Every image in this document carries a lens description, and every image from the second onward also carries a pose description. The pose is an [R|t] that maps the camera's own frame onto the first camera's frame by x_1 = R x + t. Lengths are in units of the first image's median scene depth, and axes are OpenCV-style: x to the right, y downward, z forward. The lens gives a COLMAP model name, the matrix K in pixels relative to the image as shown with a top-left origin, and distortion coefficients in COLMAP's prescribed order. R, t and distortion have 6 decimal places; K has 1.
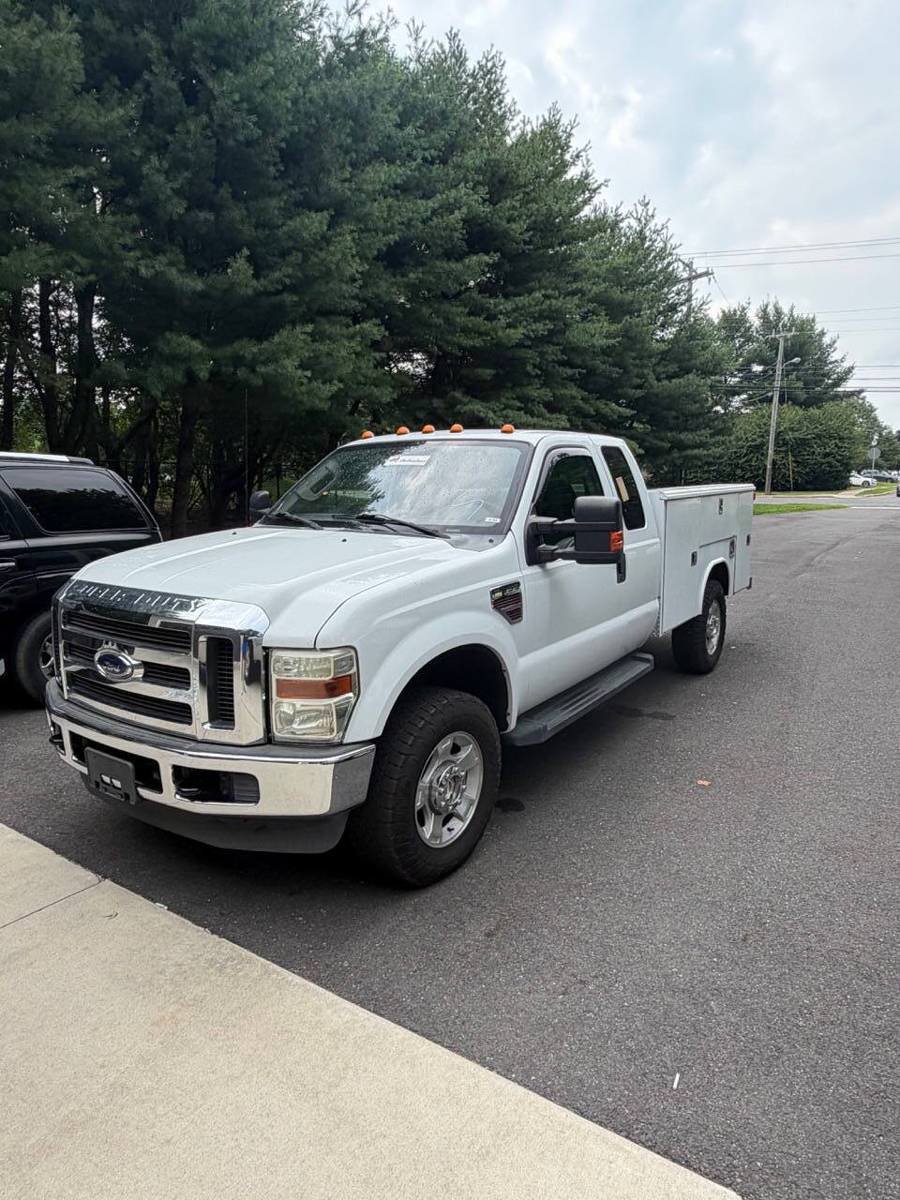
lens RADIAL K [[746.9, 0, 461.0], [0, 746.9, 597.6], [0, 0, 1]] dist [-0.037565, 0.023082]
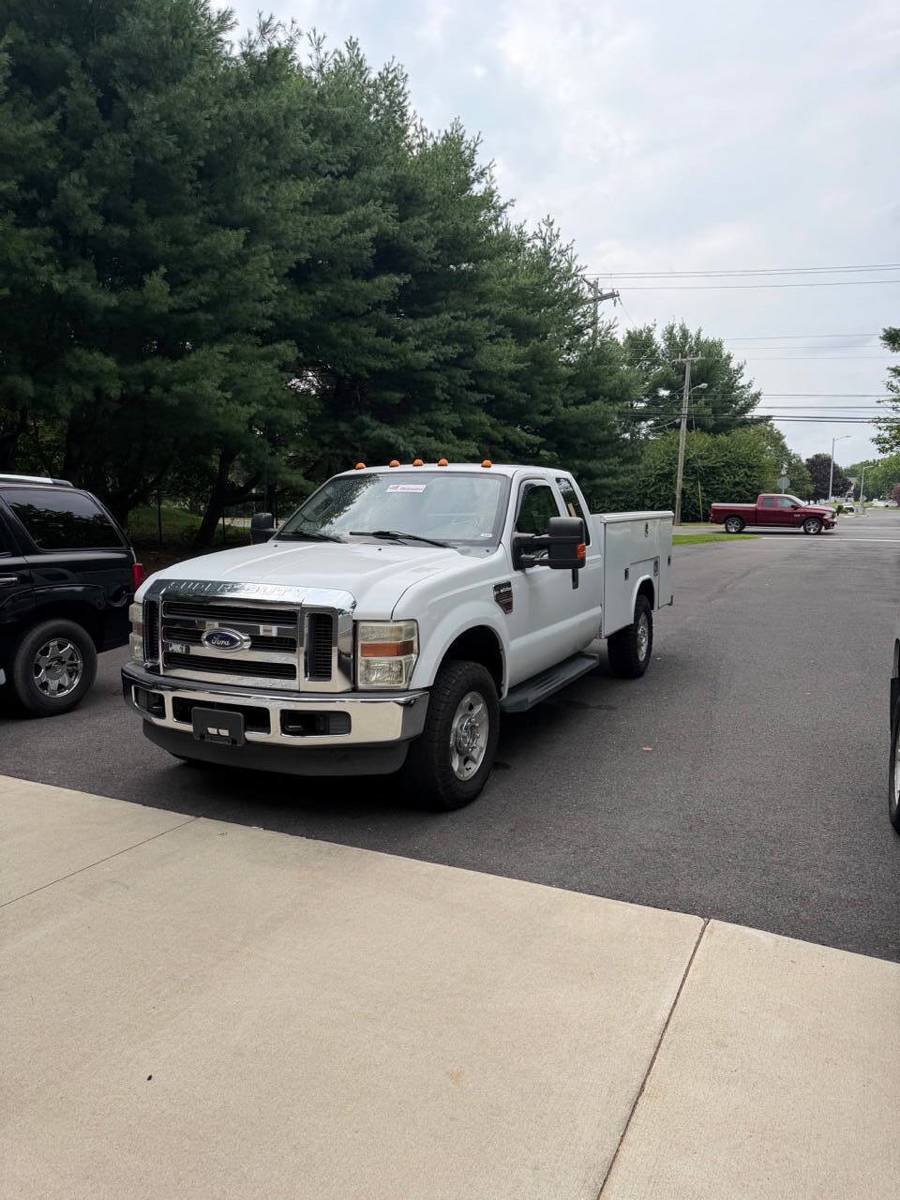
lens RADIAL K [[916.0, 0, 478.4], [0, 916.0, 597.2], [0, 0, 1]] dist [-0.037045, 0.001975]
pose [[0.984418, -0.006894, 0.175709, -0.178235], [0.017692, 0.998044, -0.059960, 0.069391], [-0.174952, 0.062134, 0.982614, -0.385881]]
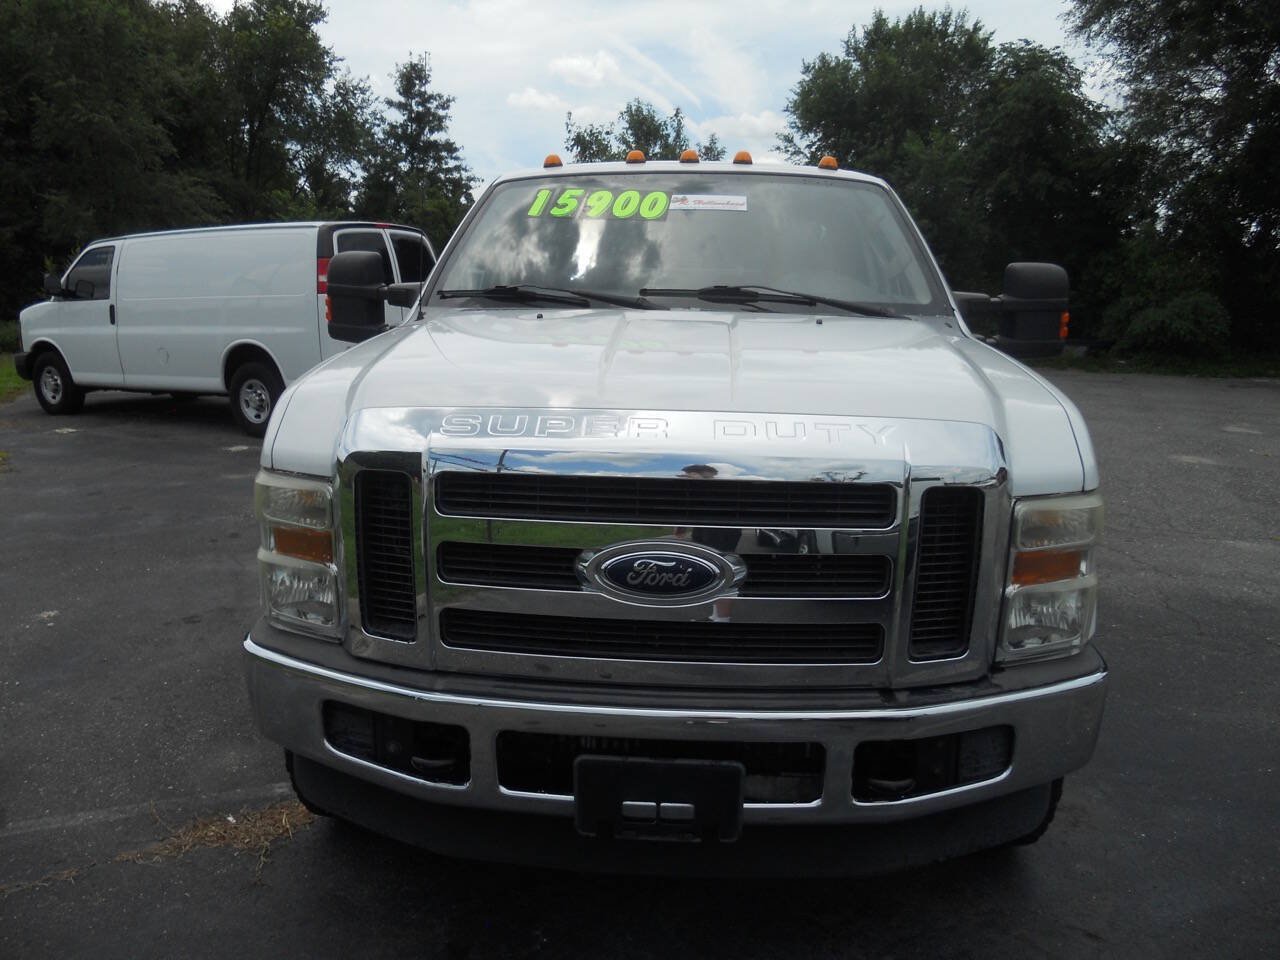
lens RADIAL K [[977.0, 0, 627.6], [0, 977.0, 492.1], [0, 0, 1]] dist [-0.037045, 0.001975]
pose [[0.862170, -0.089809, 0.498595, -0.466137], [0.066753, 0.995720, 0.063922, -0.001893], [-0.502202, -0.021829, 0.864475, 0.273947]]
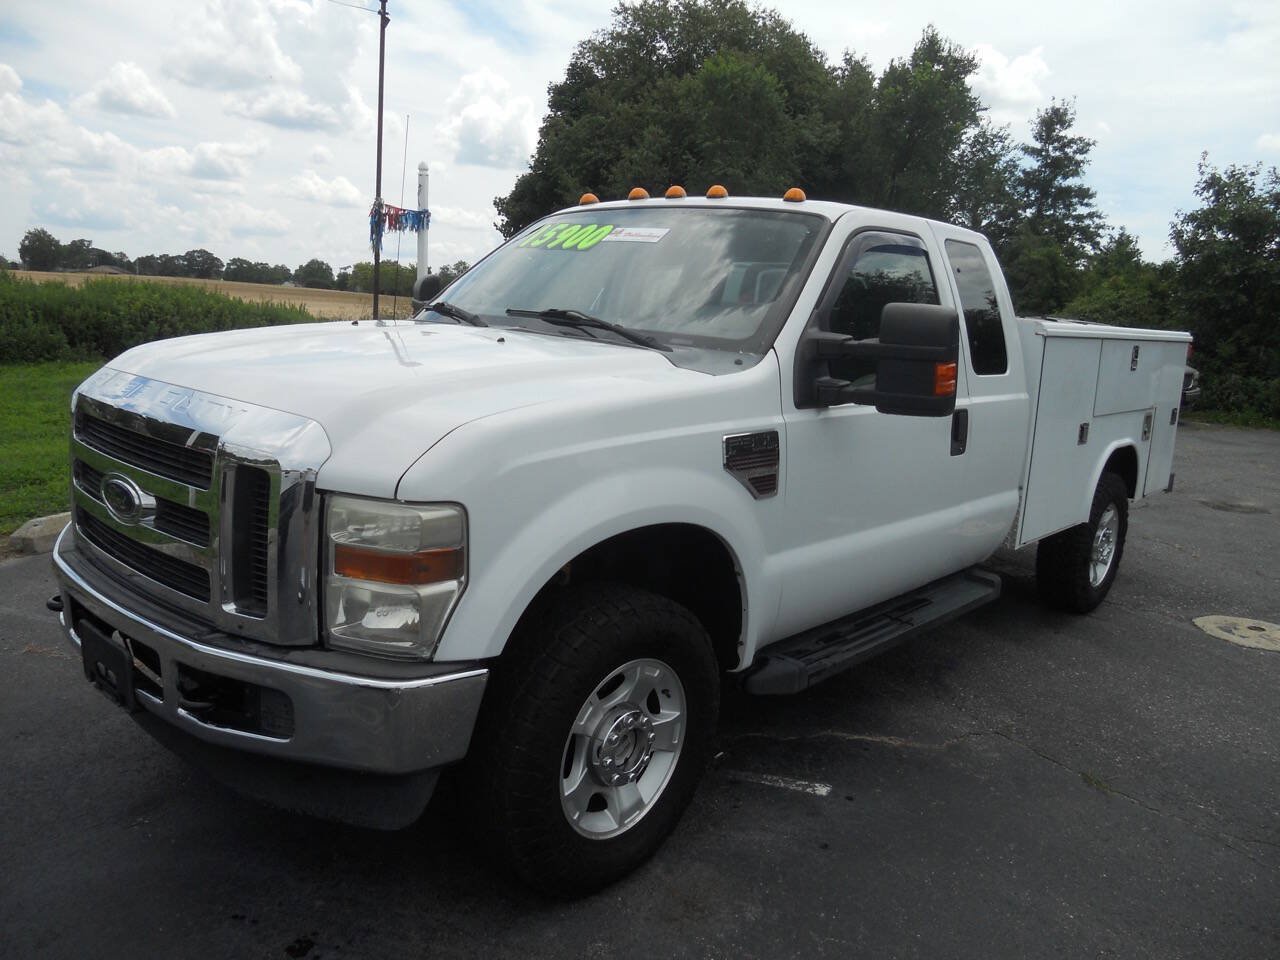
lens RADIAL K [[977.0, 0, 640.1], [0, 977.0, 485.5], [0, 0, 1]] dist [-0.037045, 0.001975]
pose [[0.986765, 0.098079, -0.129135, 0.051419], [-0.096090, 0.995139, 0.021559, 0.011144], [0.130622, -0.008865, 0.991393, 0.129136]]
